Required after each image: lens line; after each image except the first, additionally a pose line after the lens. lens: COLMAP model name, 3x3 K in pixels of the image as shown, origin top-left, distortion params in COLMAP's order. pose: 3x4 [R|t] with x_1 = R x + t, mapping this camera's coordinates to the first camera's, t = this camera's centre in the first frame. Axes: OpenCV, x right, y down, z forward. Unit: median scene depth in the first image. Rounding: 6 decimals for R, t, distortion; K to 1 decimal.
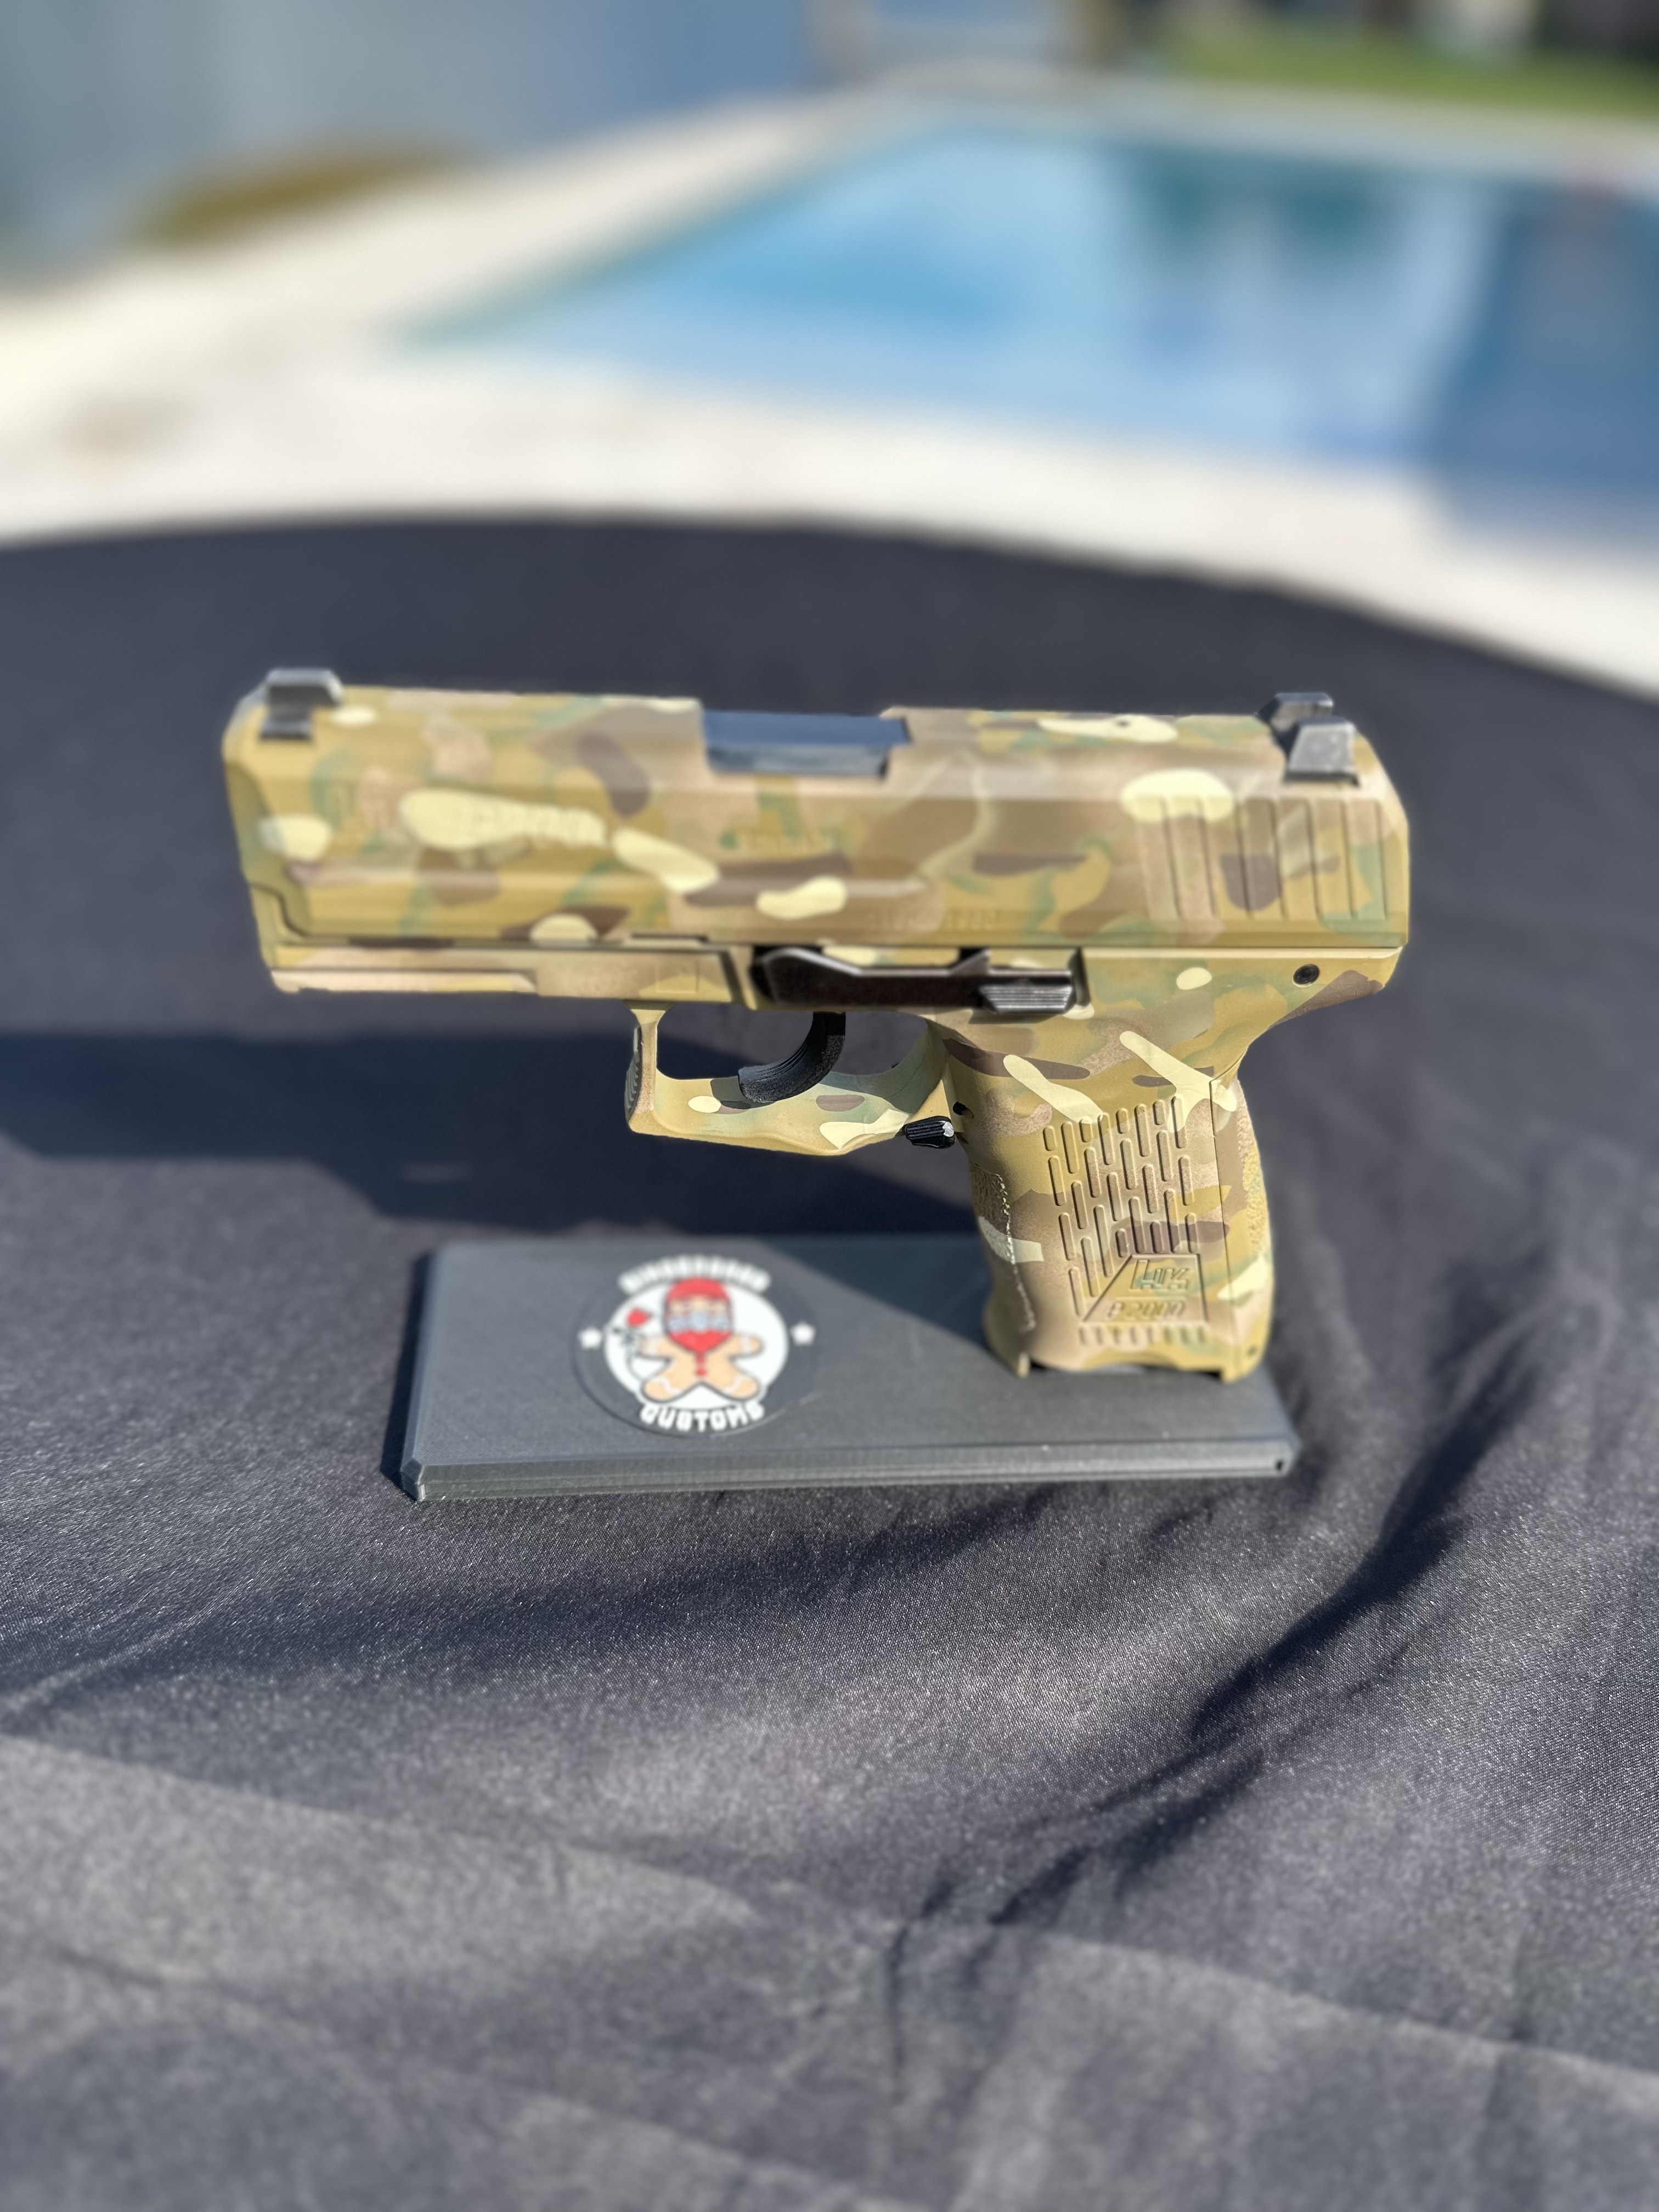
lens RADIAL K [[1514.9, 0, 819.9], [0, 1514.9, 1106.6], [0, 0, 1]] dist [0.004128, -0.000478]
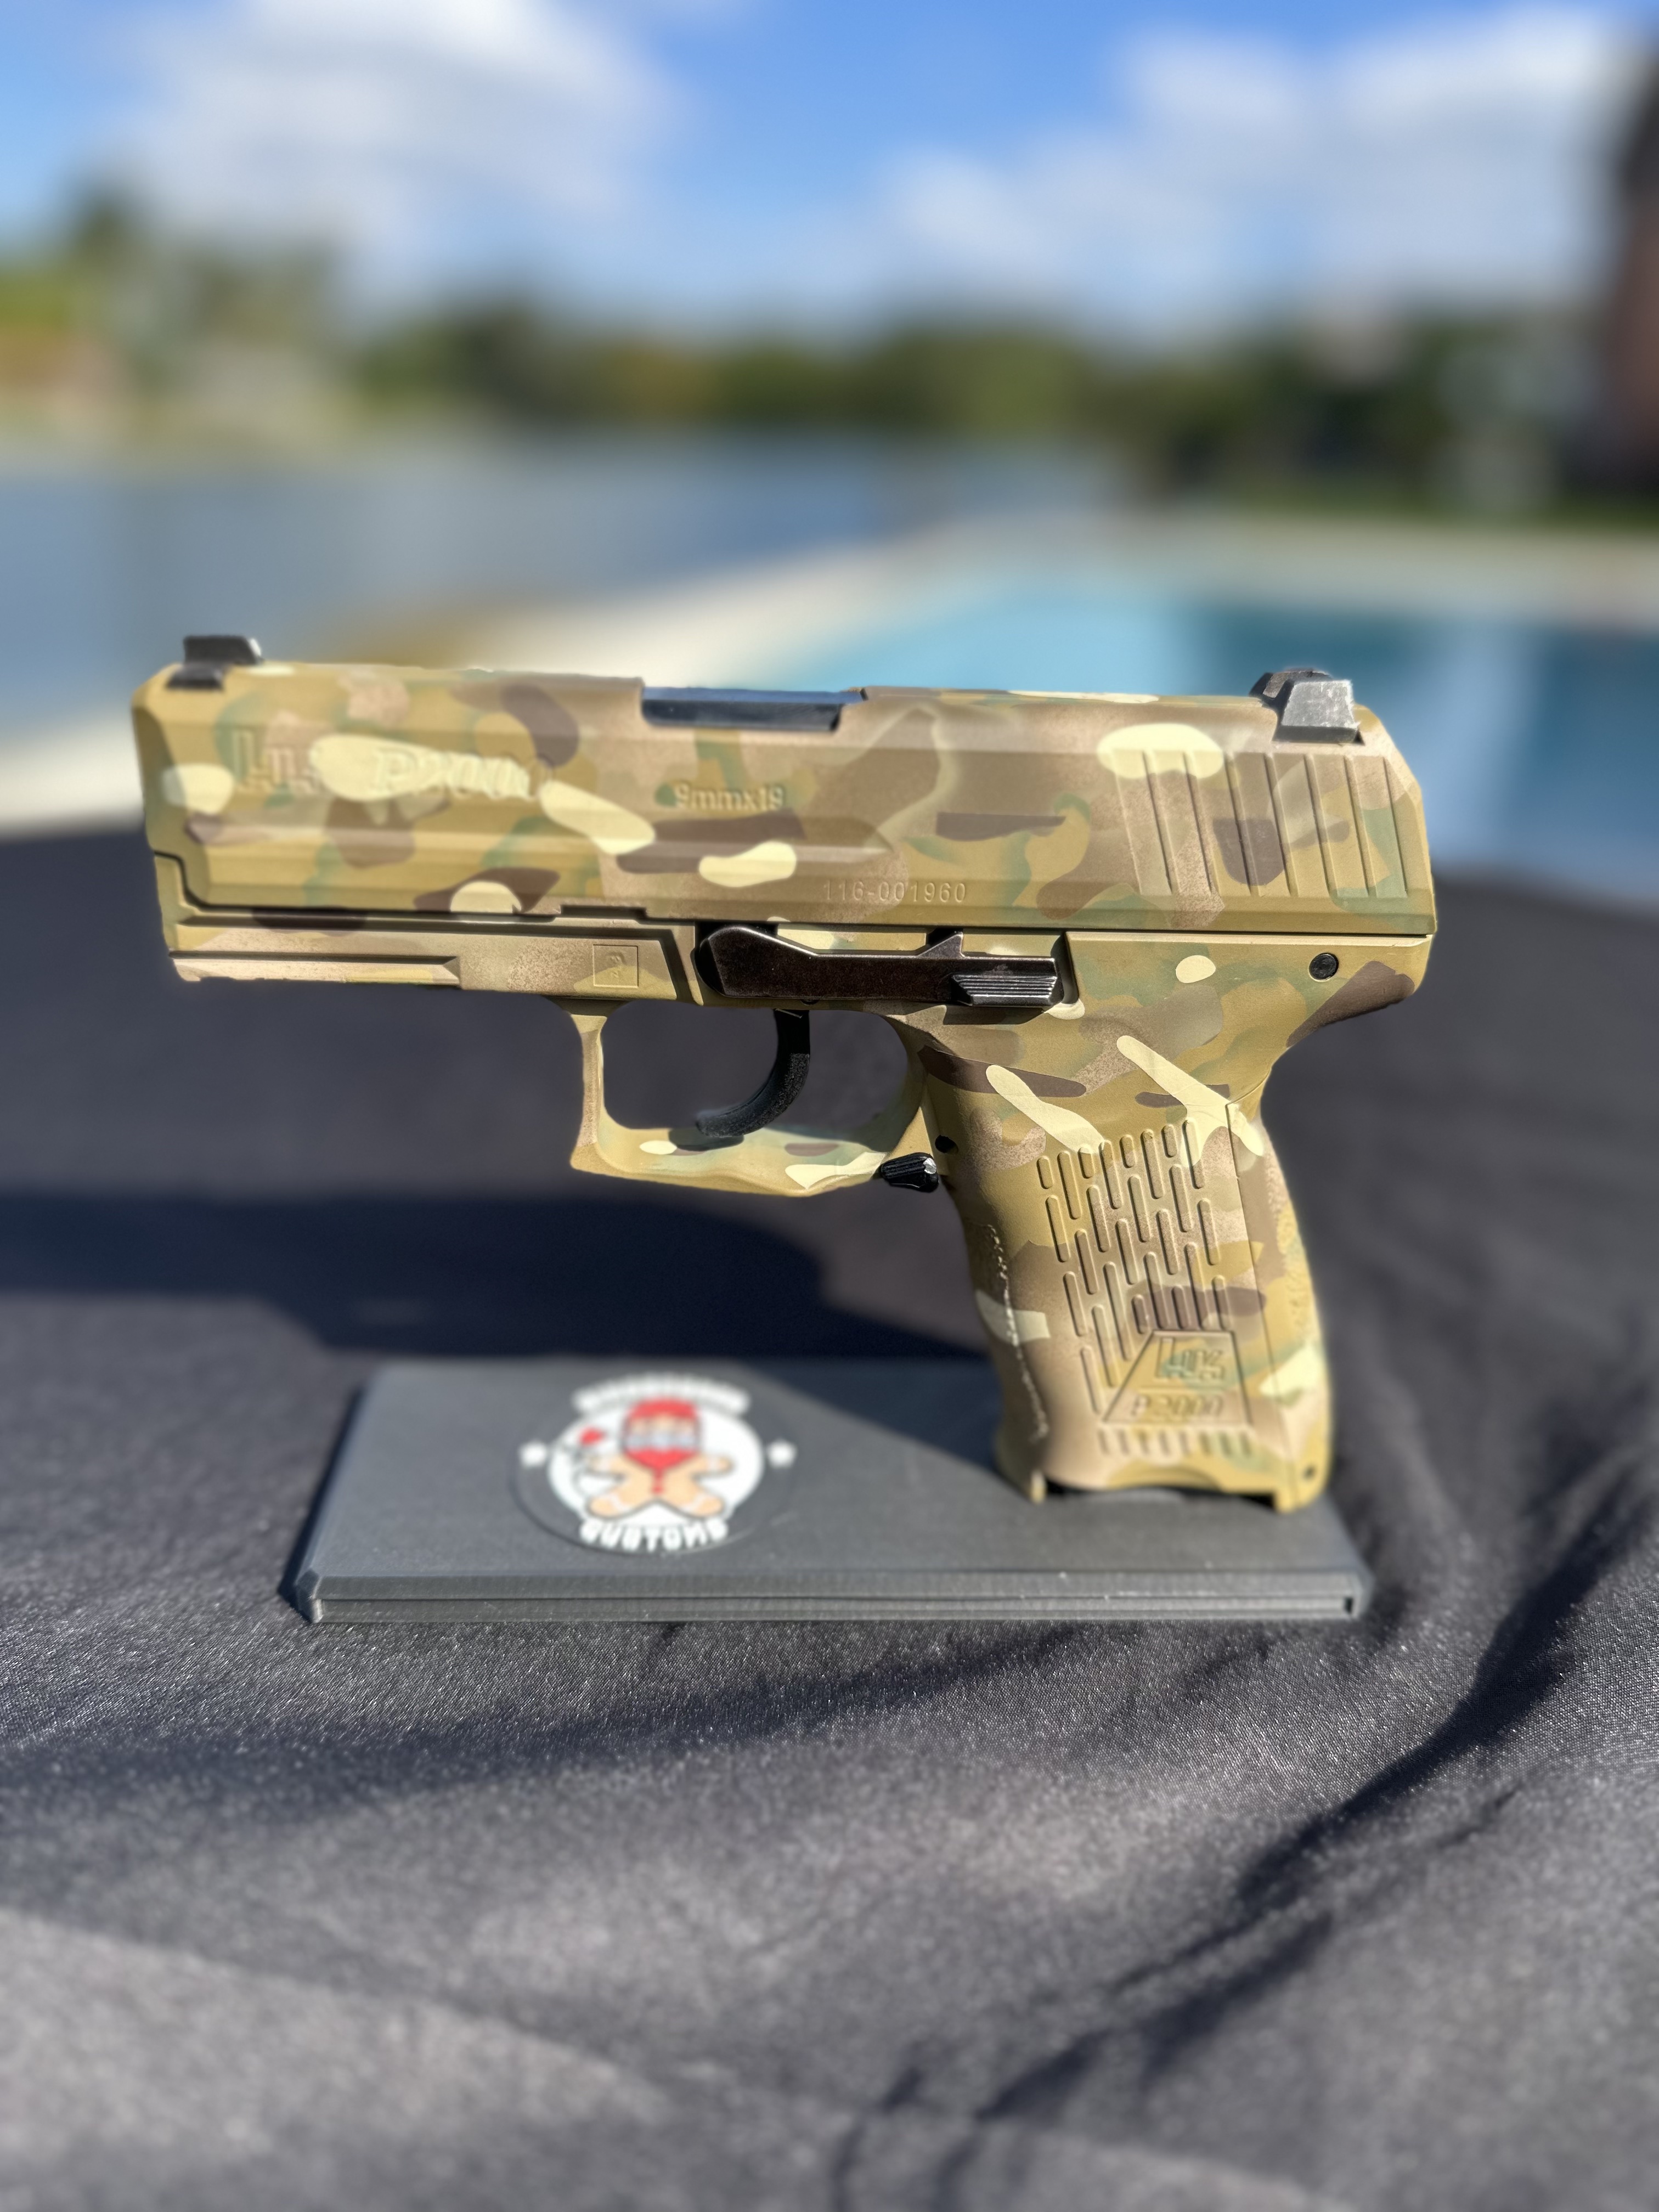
lens RADIAL K [[1545.1, 0, 840.1], [0, 1545.1, 1120.1], [0, 0, 1]] dist [0.017029, -0.097477]
pose [[0.999106, -0.007631, -0.041583, 0.075408], [-0.002243, 0.972620, -0.232390, 0.211953], [0.042218, 0.232275, 0.971733, 0.130693]]
